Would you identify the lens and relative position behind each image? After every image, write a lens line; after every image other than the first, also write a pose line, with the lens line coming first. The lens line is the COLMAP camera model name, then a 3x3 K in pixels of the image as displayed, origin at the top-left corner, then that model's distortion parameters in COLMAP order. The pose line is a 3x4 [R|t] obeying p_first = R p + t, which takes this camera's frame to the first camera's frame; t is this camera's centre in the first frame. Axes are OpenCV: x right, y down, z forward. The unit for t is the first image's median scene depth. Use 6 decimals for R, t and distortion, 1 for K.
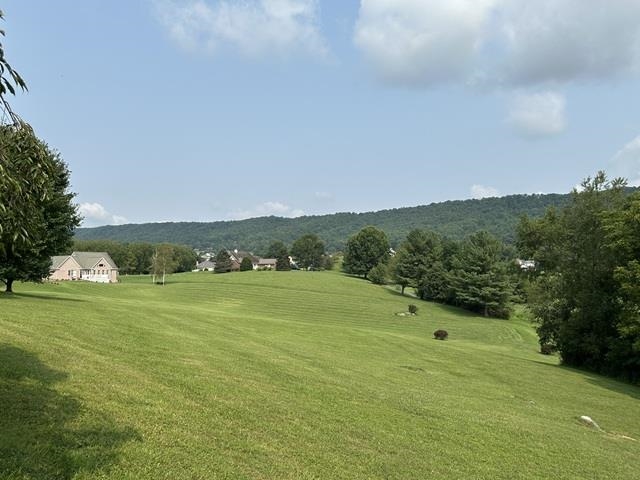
lens RADIAL K [[521.5, 0, 320.1], [0, 521.5, 240.1], [0, 0, 1]] dist [0.010440, 0.000963]
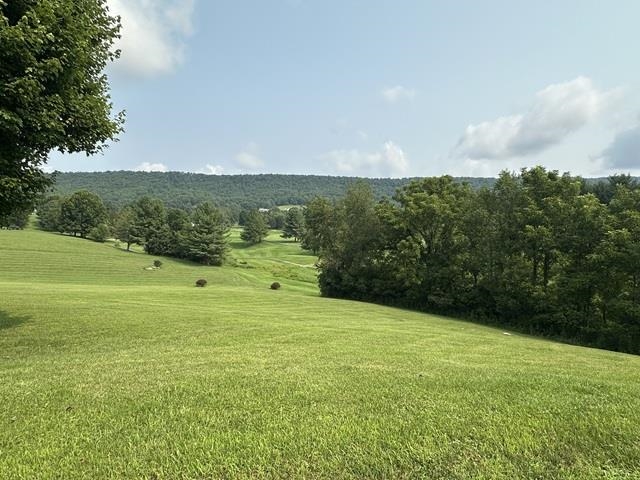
lens RADIAL K [[373.2, 0, 320.0], [0, 373.2, 240.8], [0, 0, 1]] dist [-0.003983, -0.000980]
pose [[0.698761, -0.021332, 0.715037, -0.154927], [-0.051047, 0.995520, 0.079585, -0.009247], [-0.713531, -0.092112, 0.694542, 0.101046]]
